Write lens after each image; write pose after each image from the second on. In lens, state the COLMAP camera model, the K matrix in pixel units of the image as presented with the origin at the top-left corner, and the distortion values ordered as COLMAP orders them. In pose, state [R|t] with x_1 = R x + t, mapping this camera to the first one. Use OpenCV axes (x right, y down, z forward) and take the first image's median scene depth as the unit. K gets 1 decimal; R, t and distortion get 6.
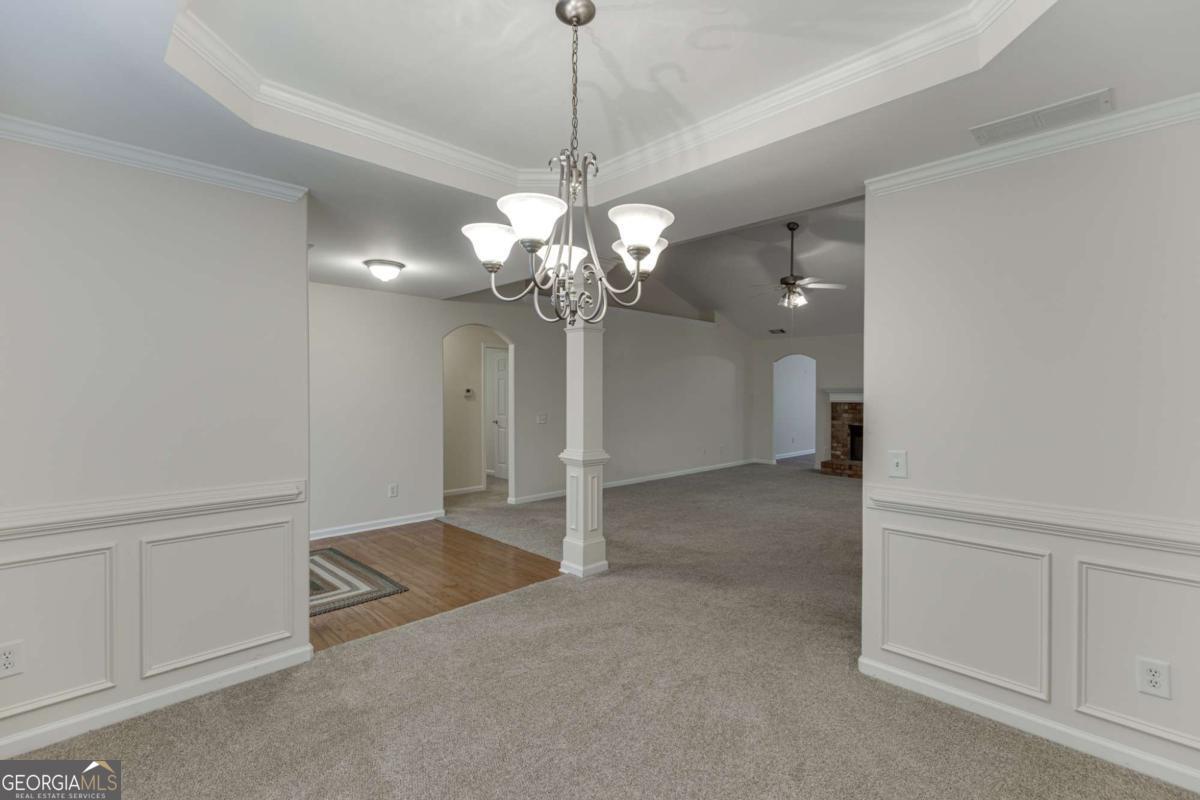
lens RADIAL K [[541.7, 0, 613.1], [0, 541.7, 395.5], [0, 0, 1]] dist [0.020630, -0.002917]
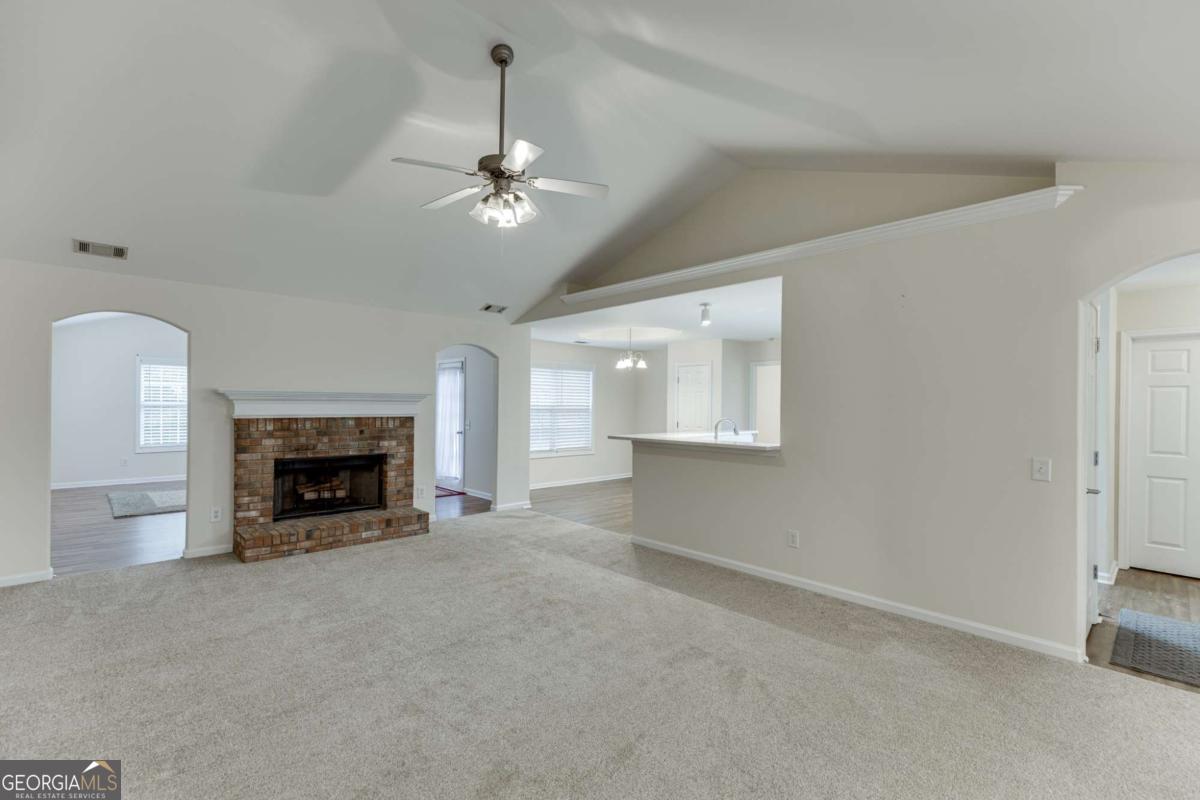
lens RADIAL K [[541.7, 0, 601.9], [0, 541.7, 402.4], [0, 0, 1]] dist [0.020630, -0.002917]
pose [[0.033823, 0.001715, 0.999426, -0.104447], [-0.004460, 0.999989, -0.001565, -0.003582], [-0.999418, -0.004404, 0.033830, 0.635677]]
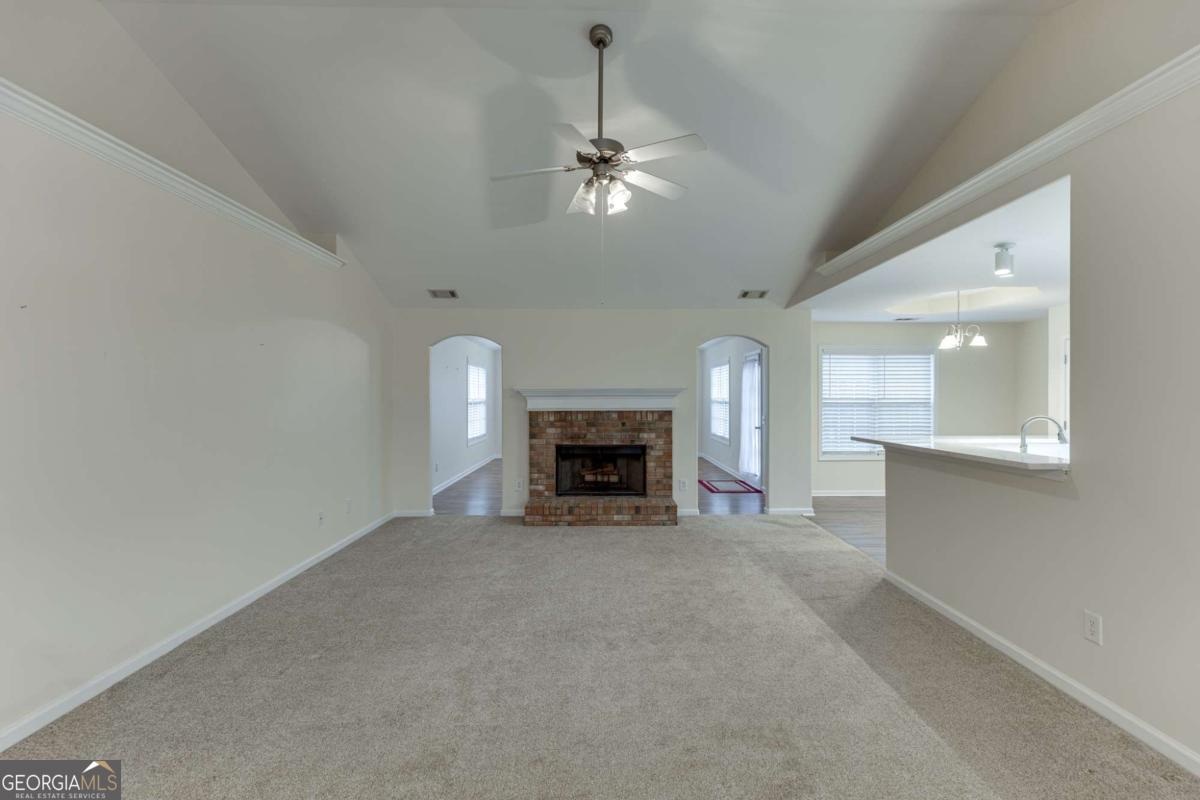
lens RADIAL K [[541.7, 0, 605.0], [0, 541.7, 398.3], [0, 0, 1]] dist [0.020630, -0.002917]
pose [[0.697949, -0.005239, 0.716128, -0.000960], [0.006443, 0.999979, 0.001036, -0.003081], [-0.716118, 0.003891, 0.697968, 0.479956]]
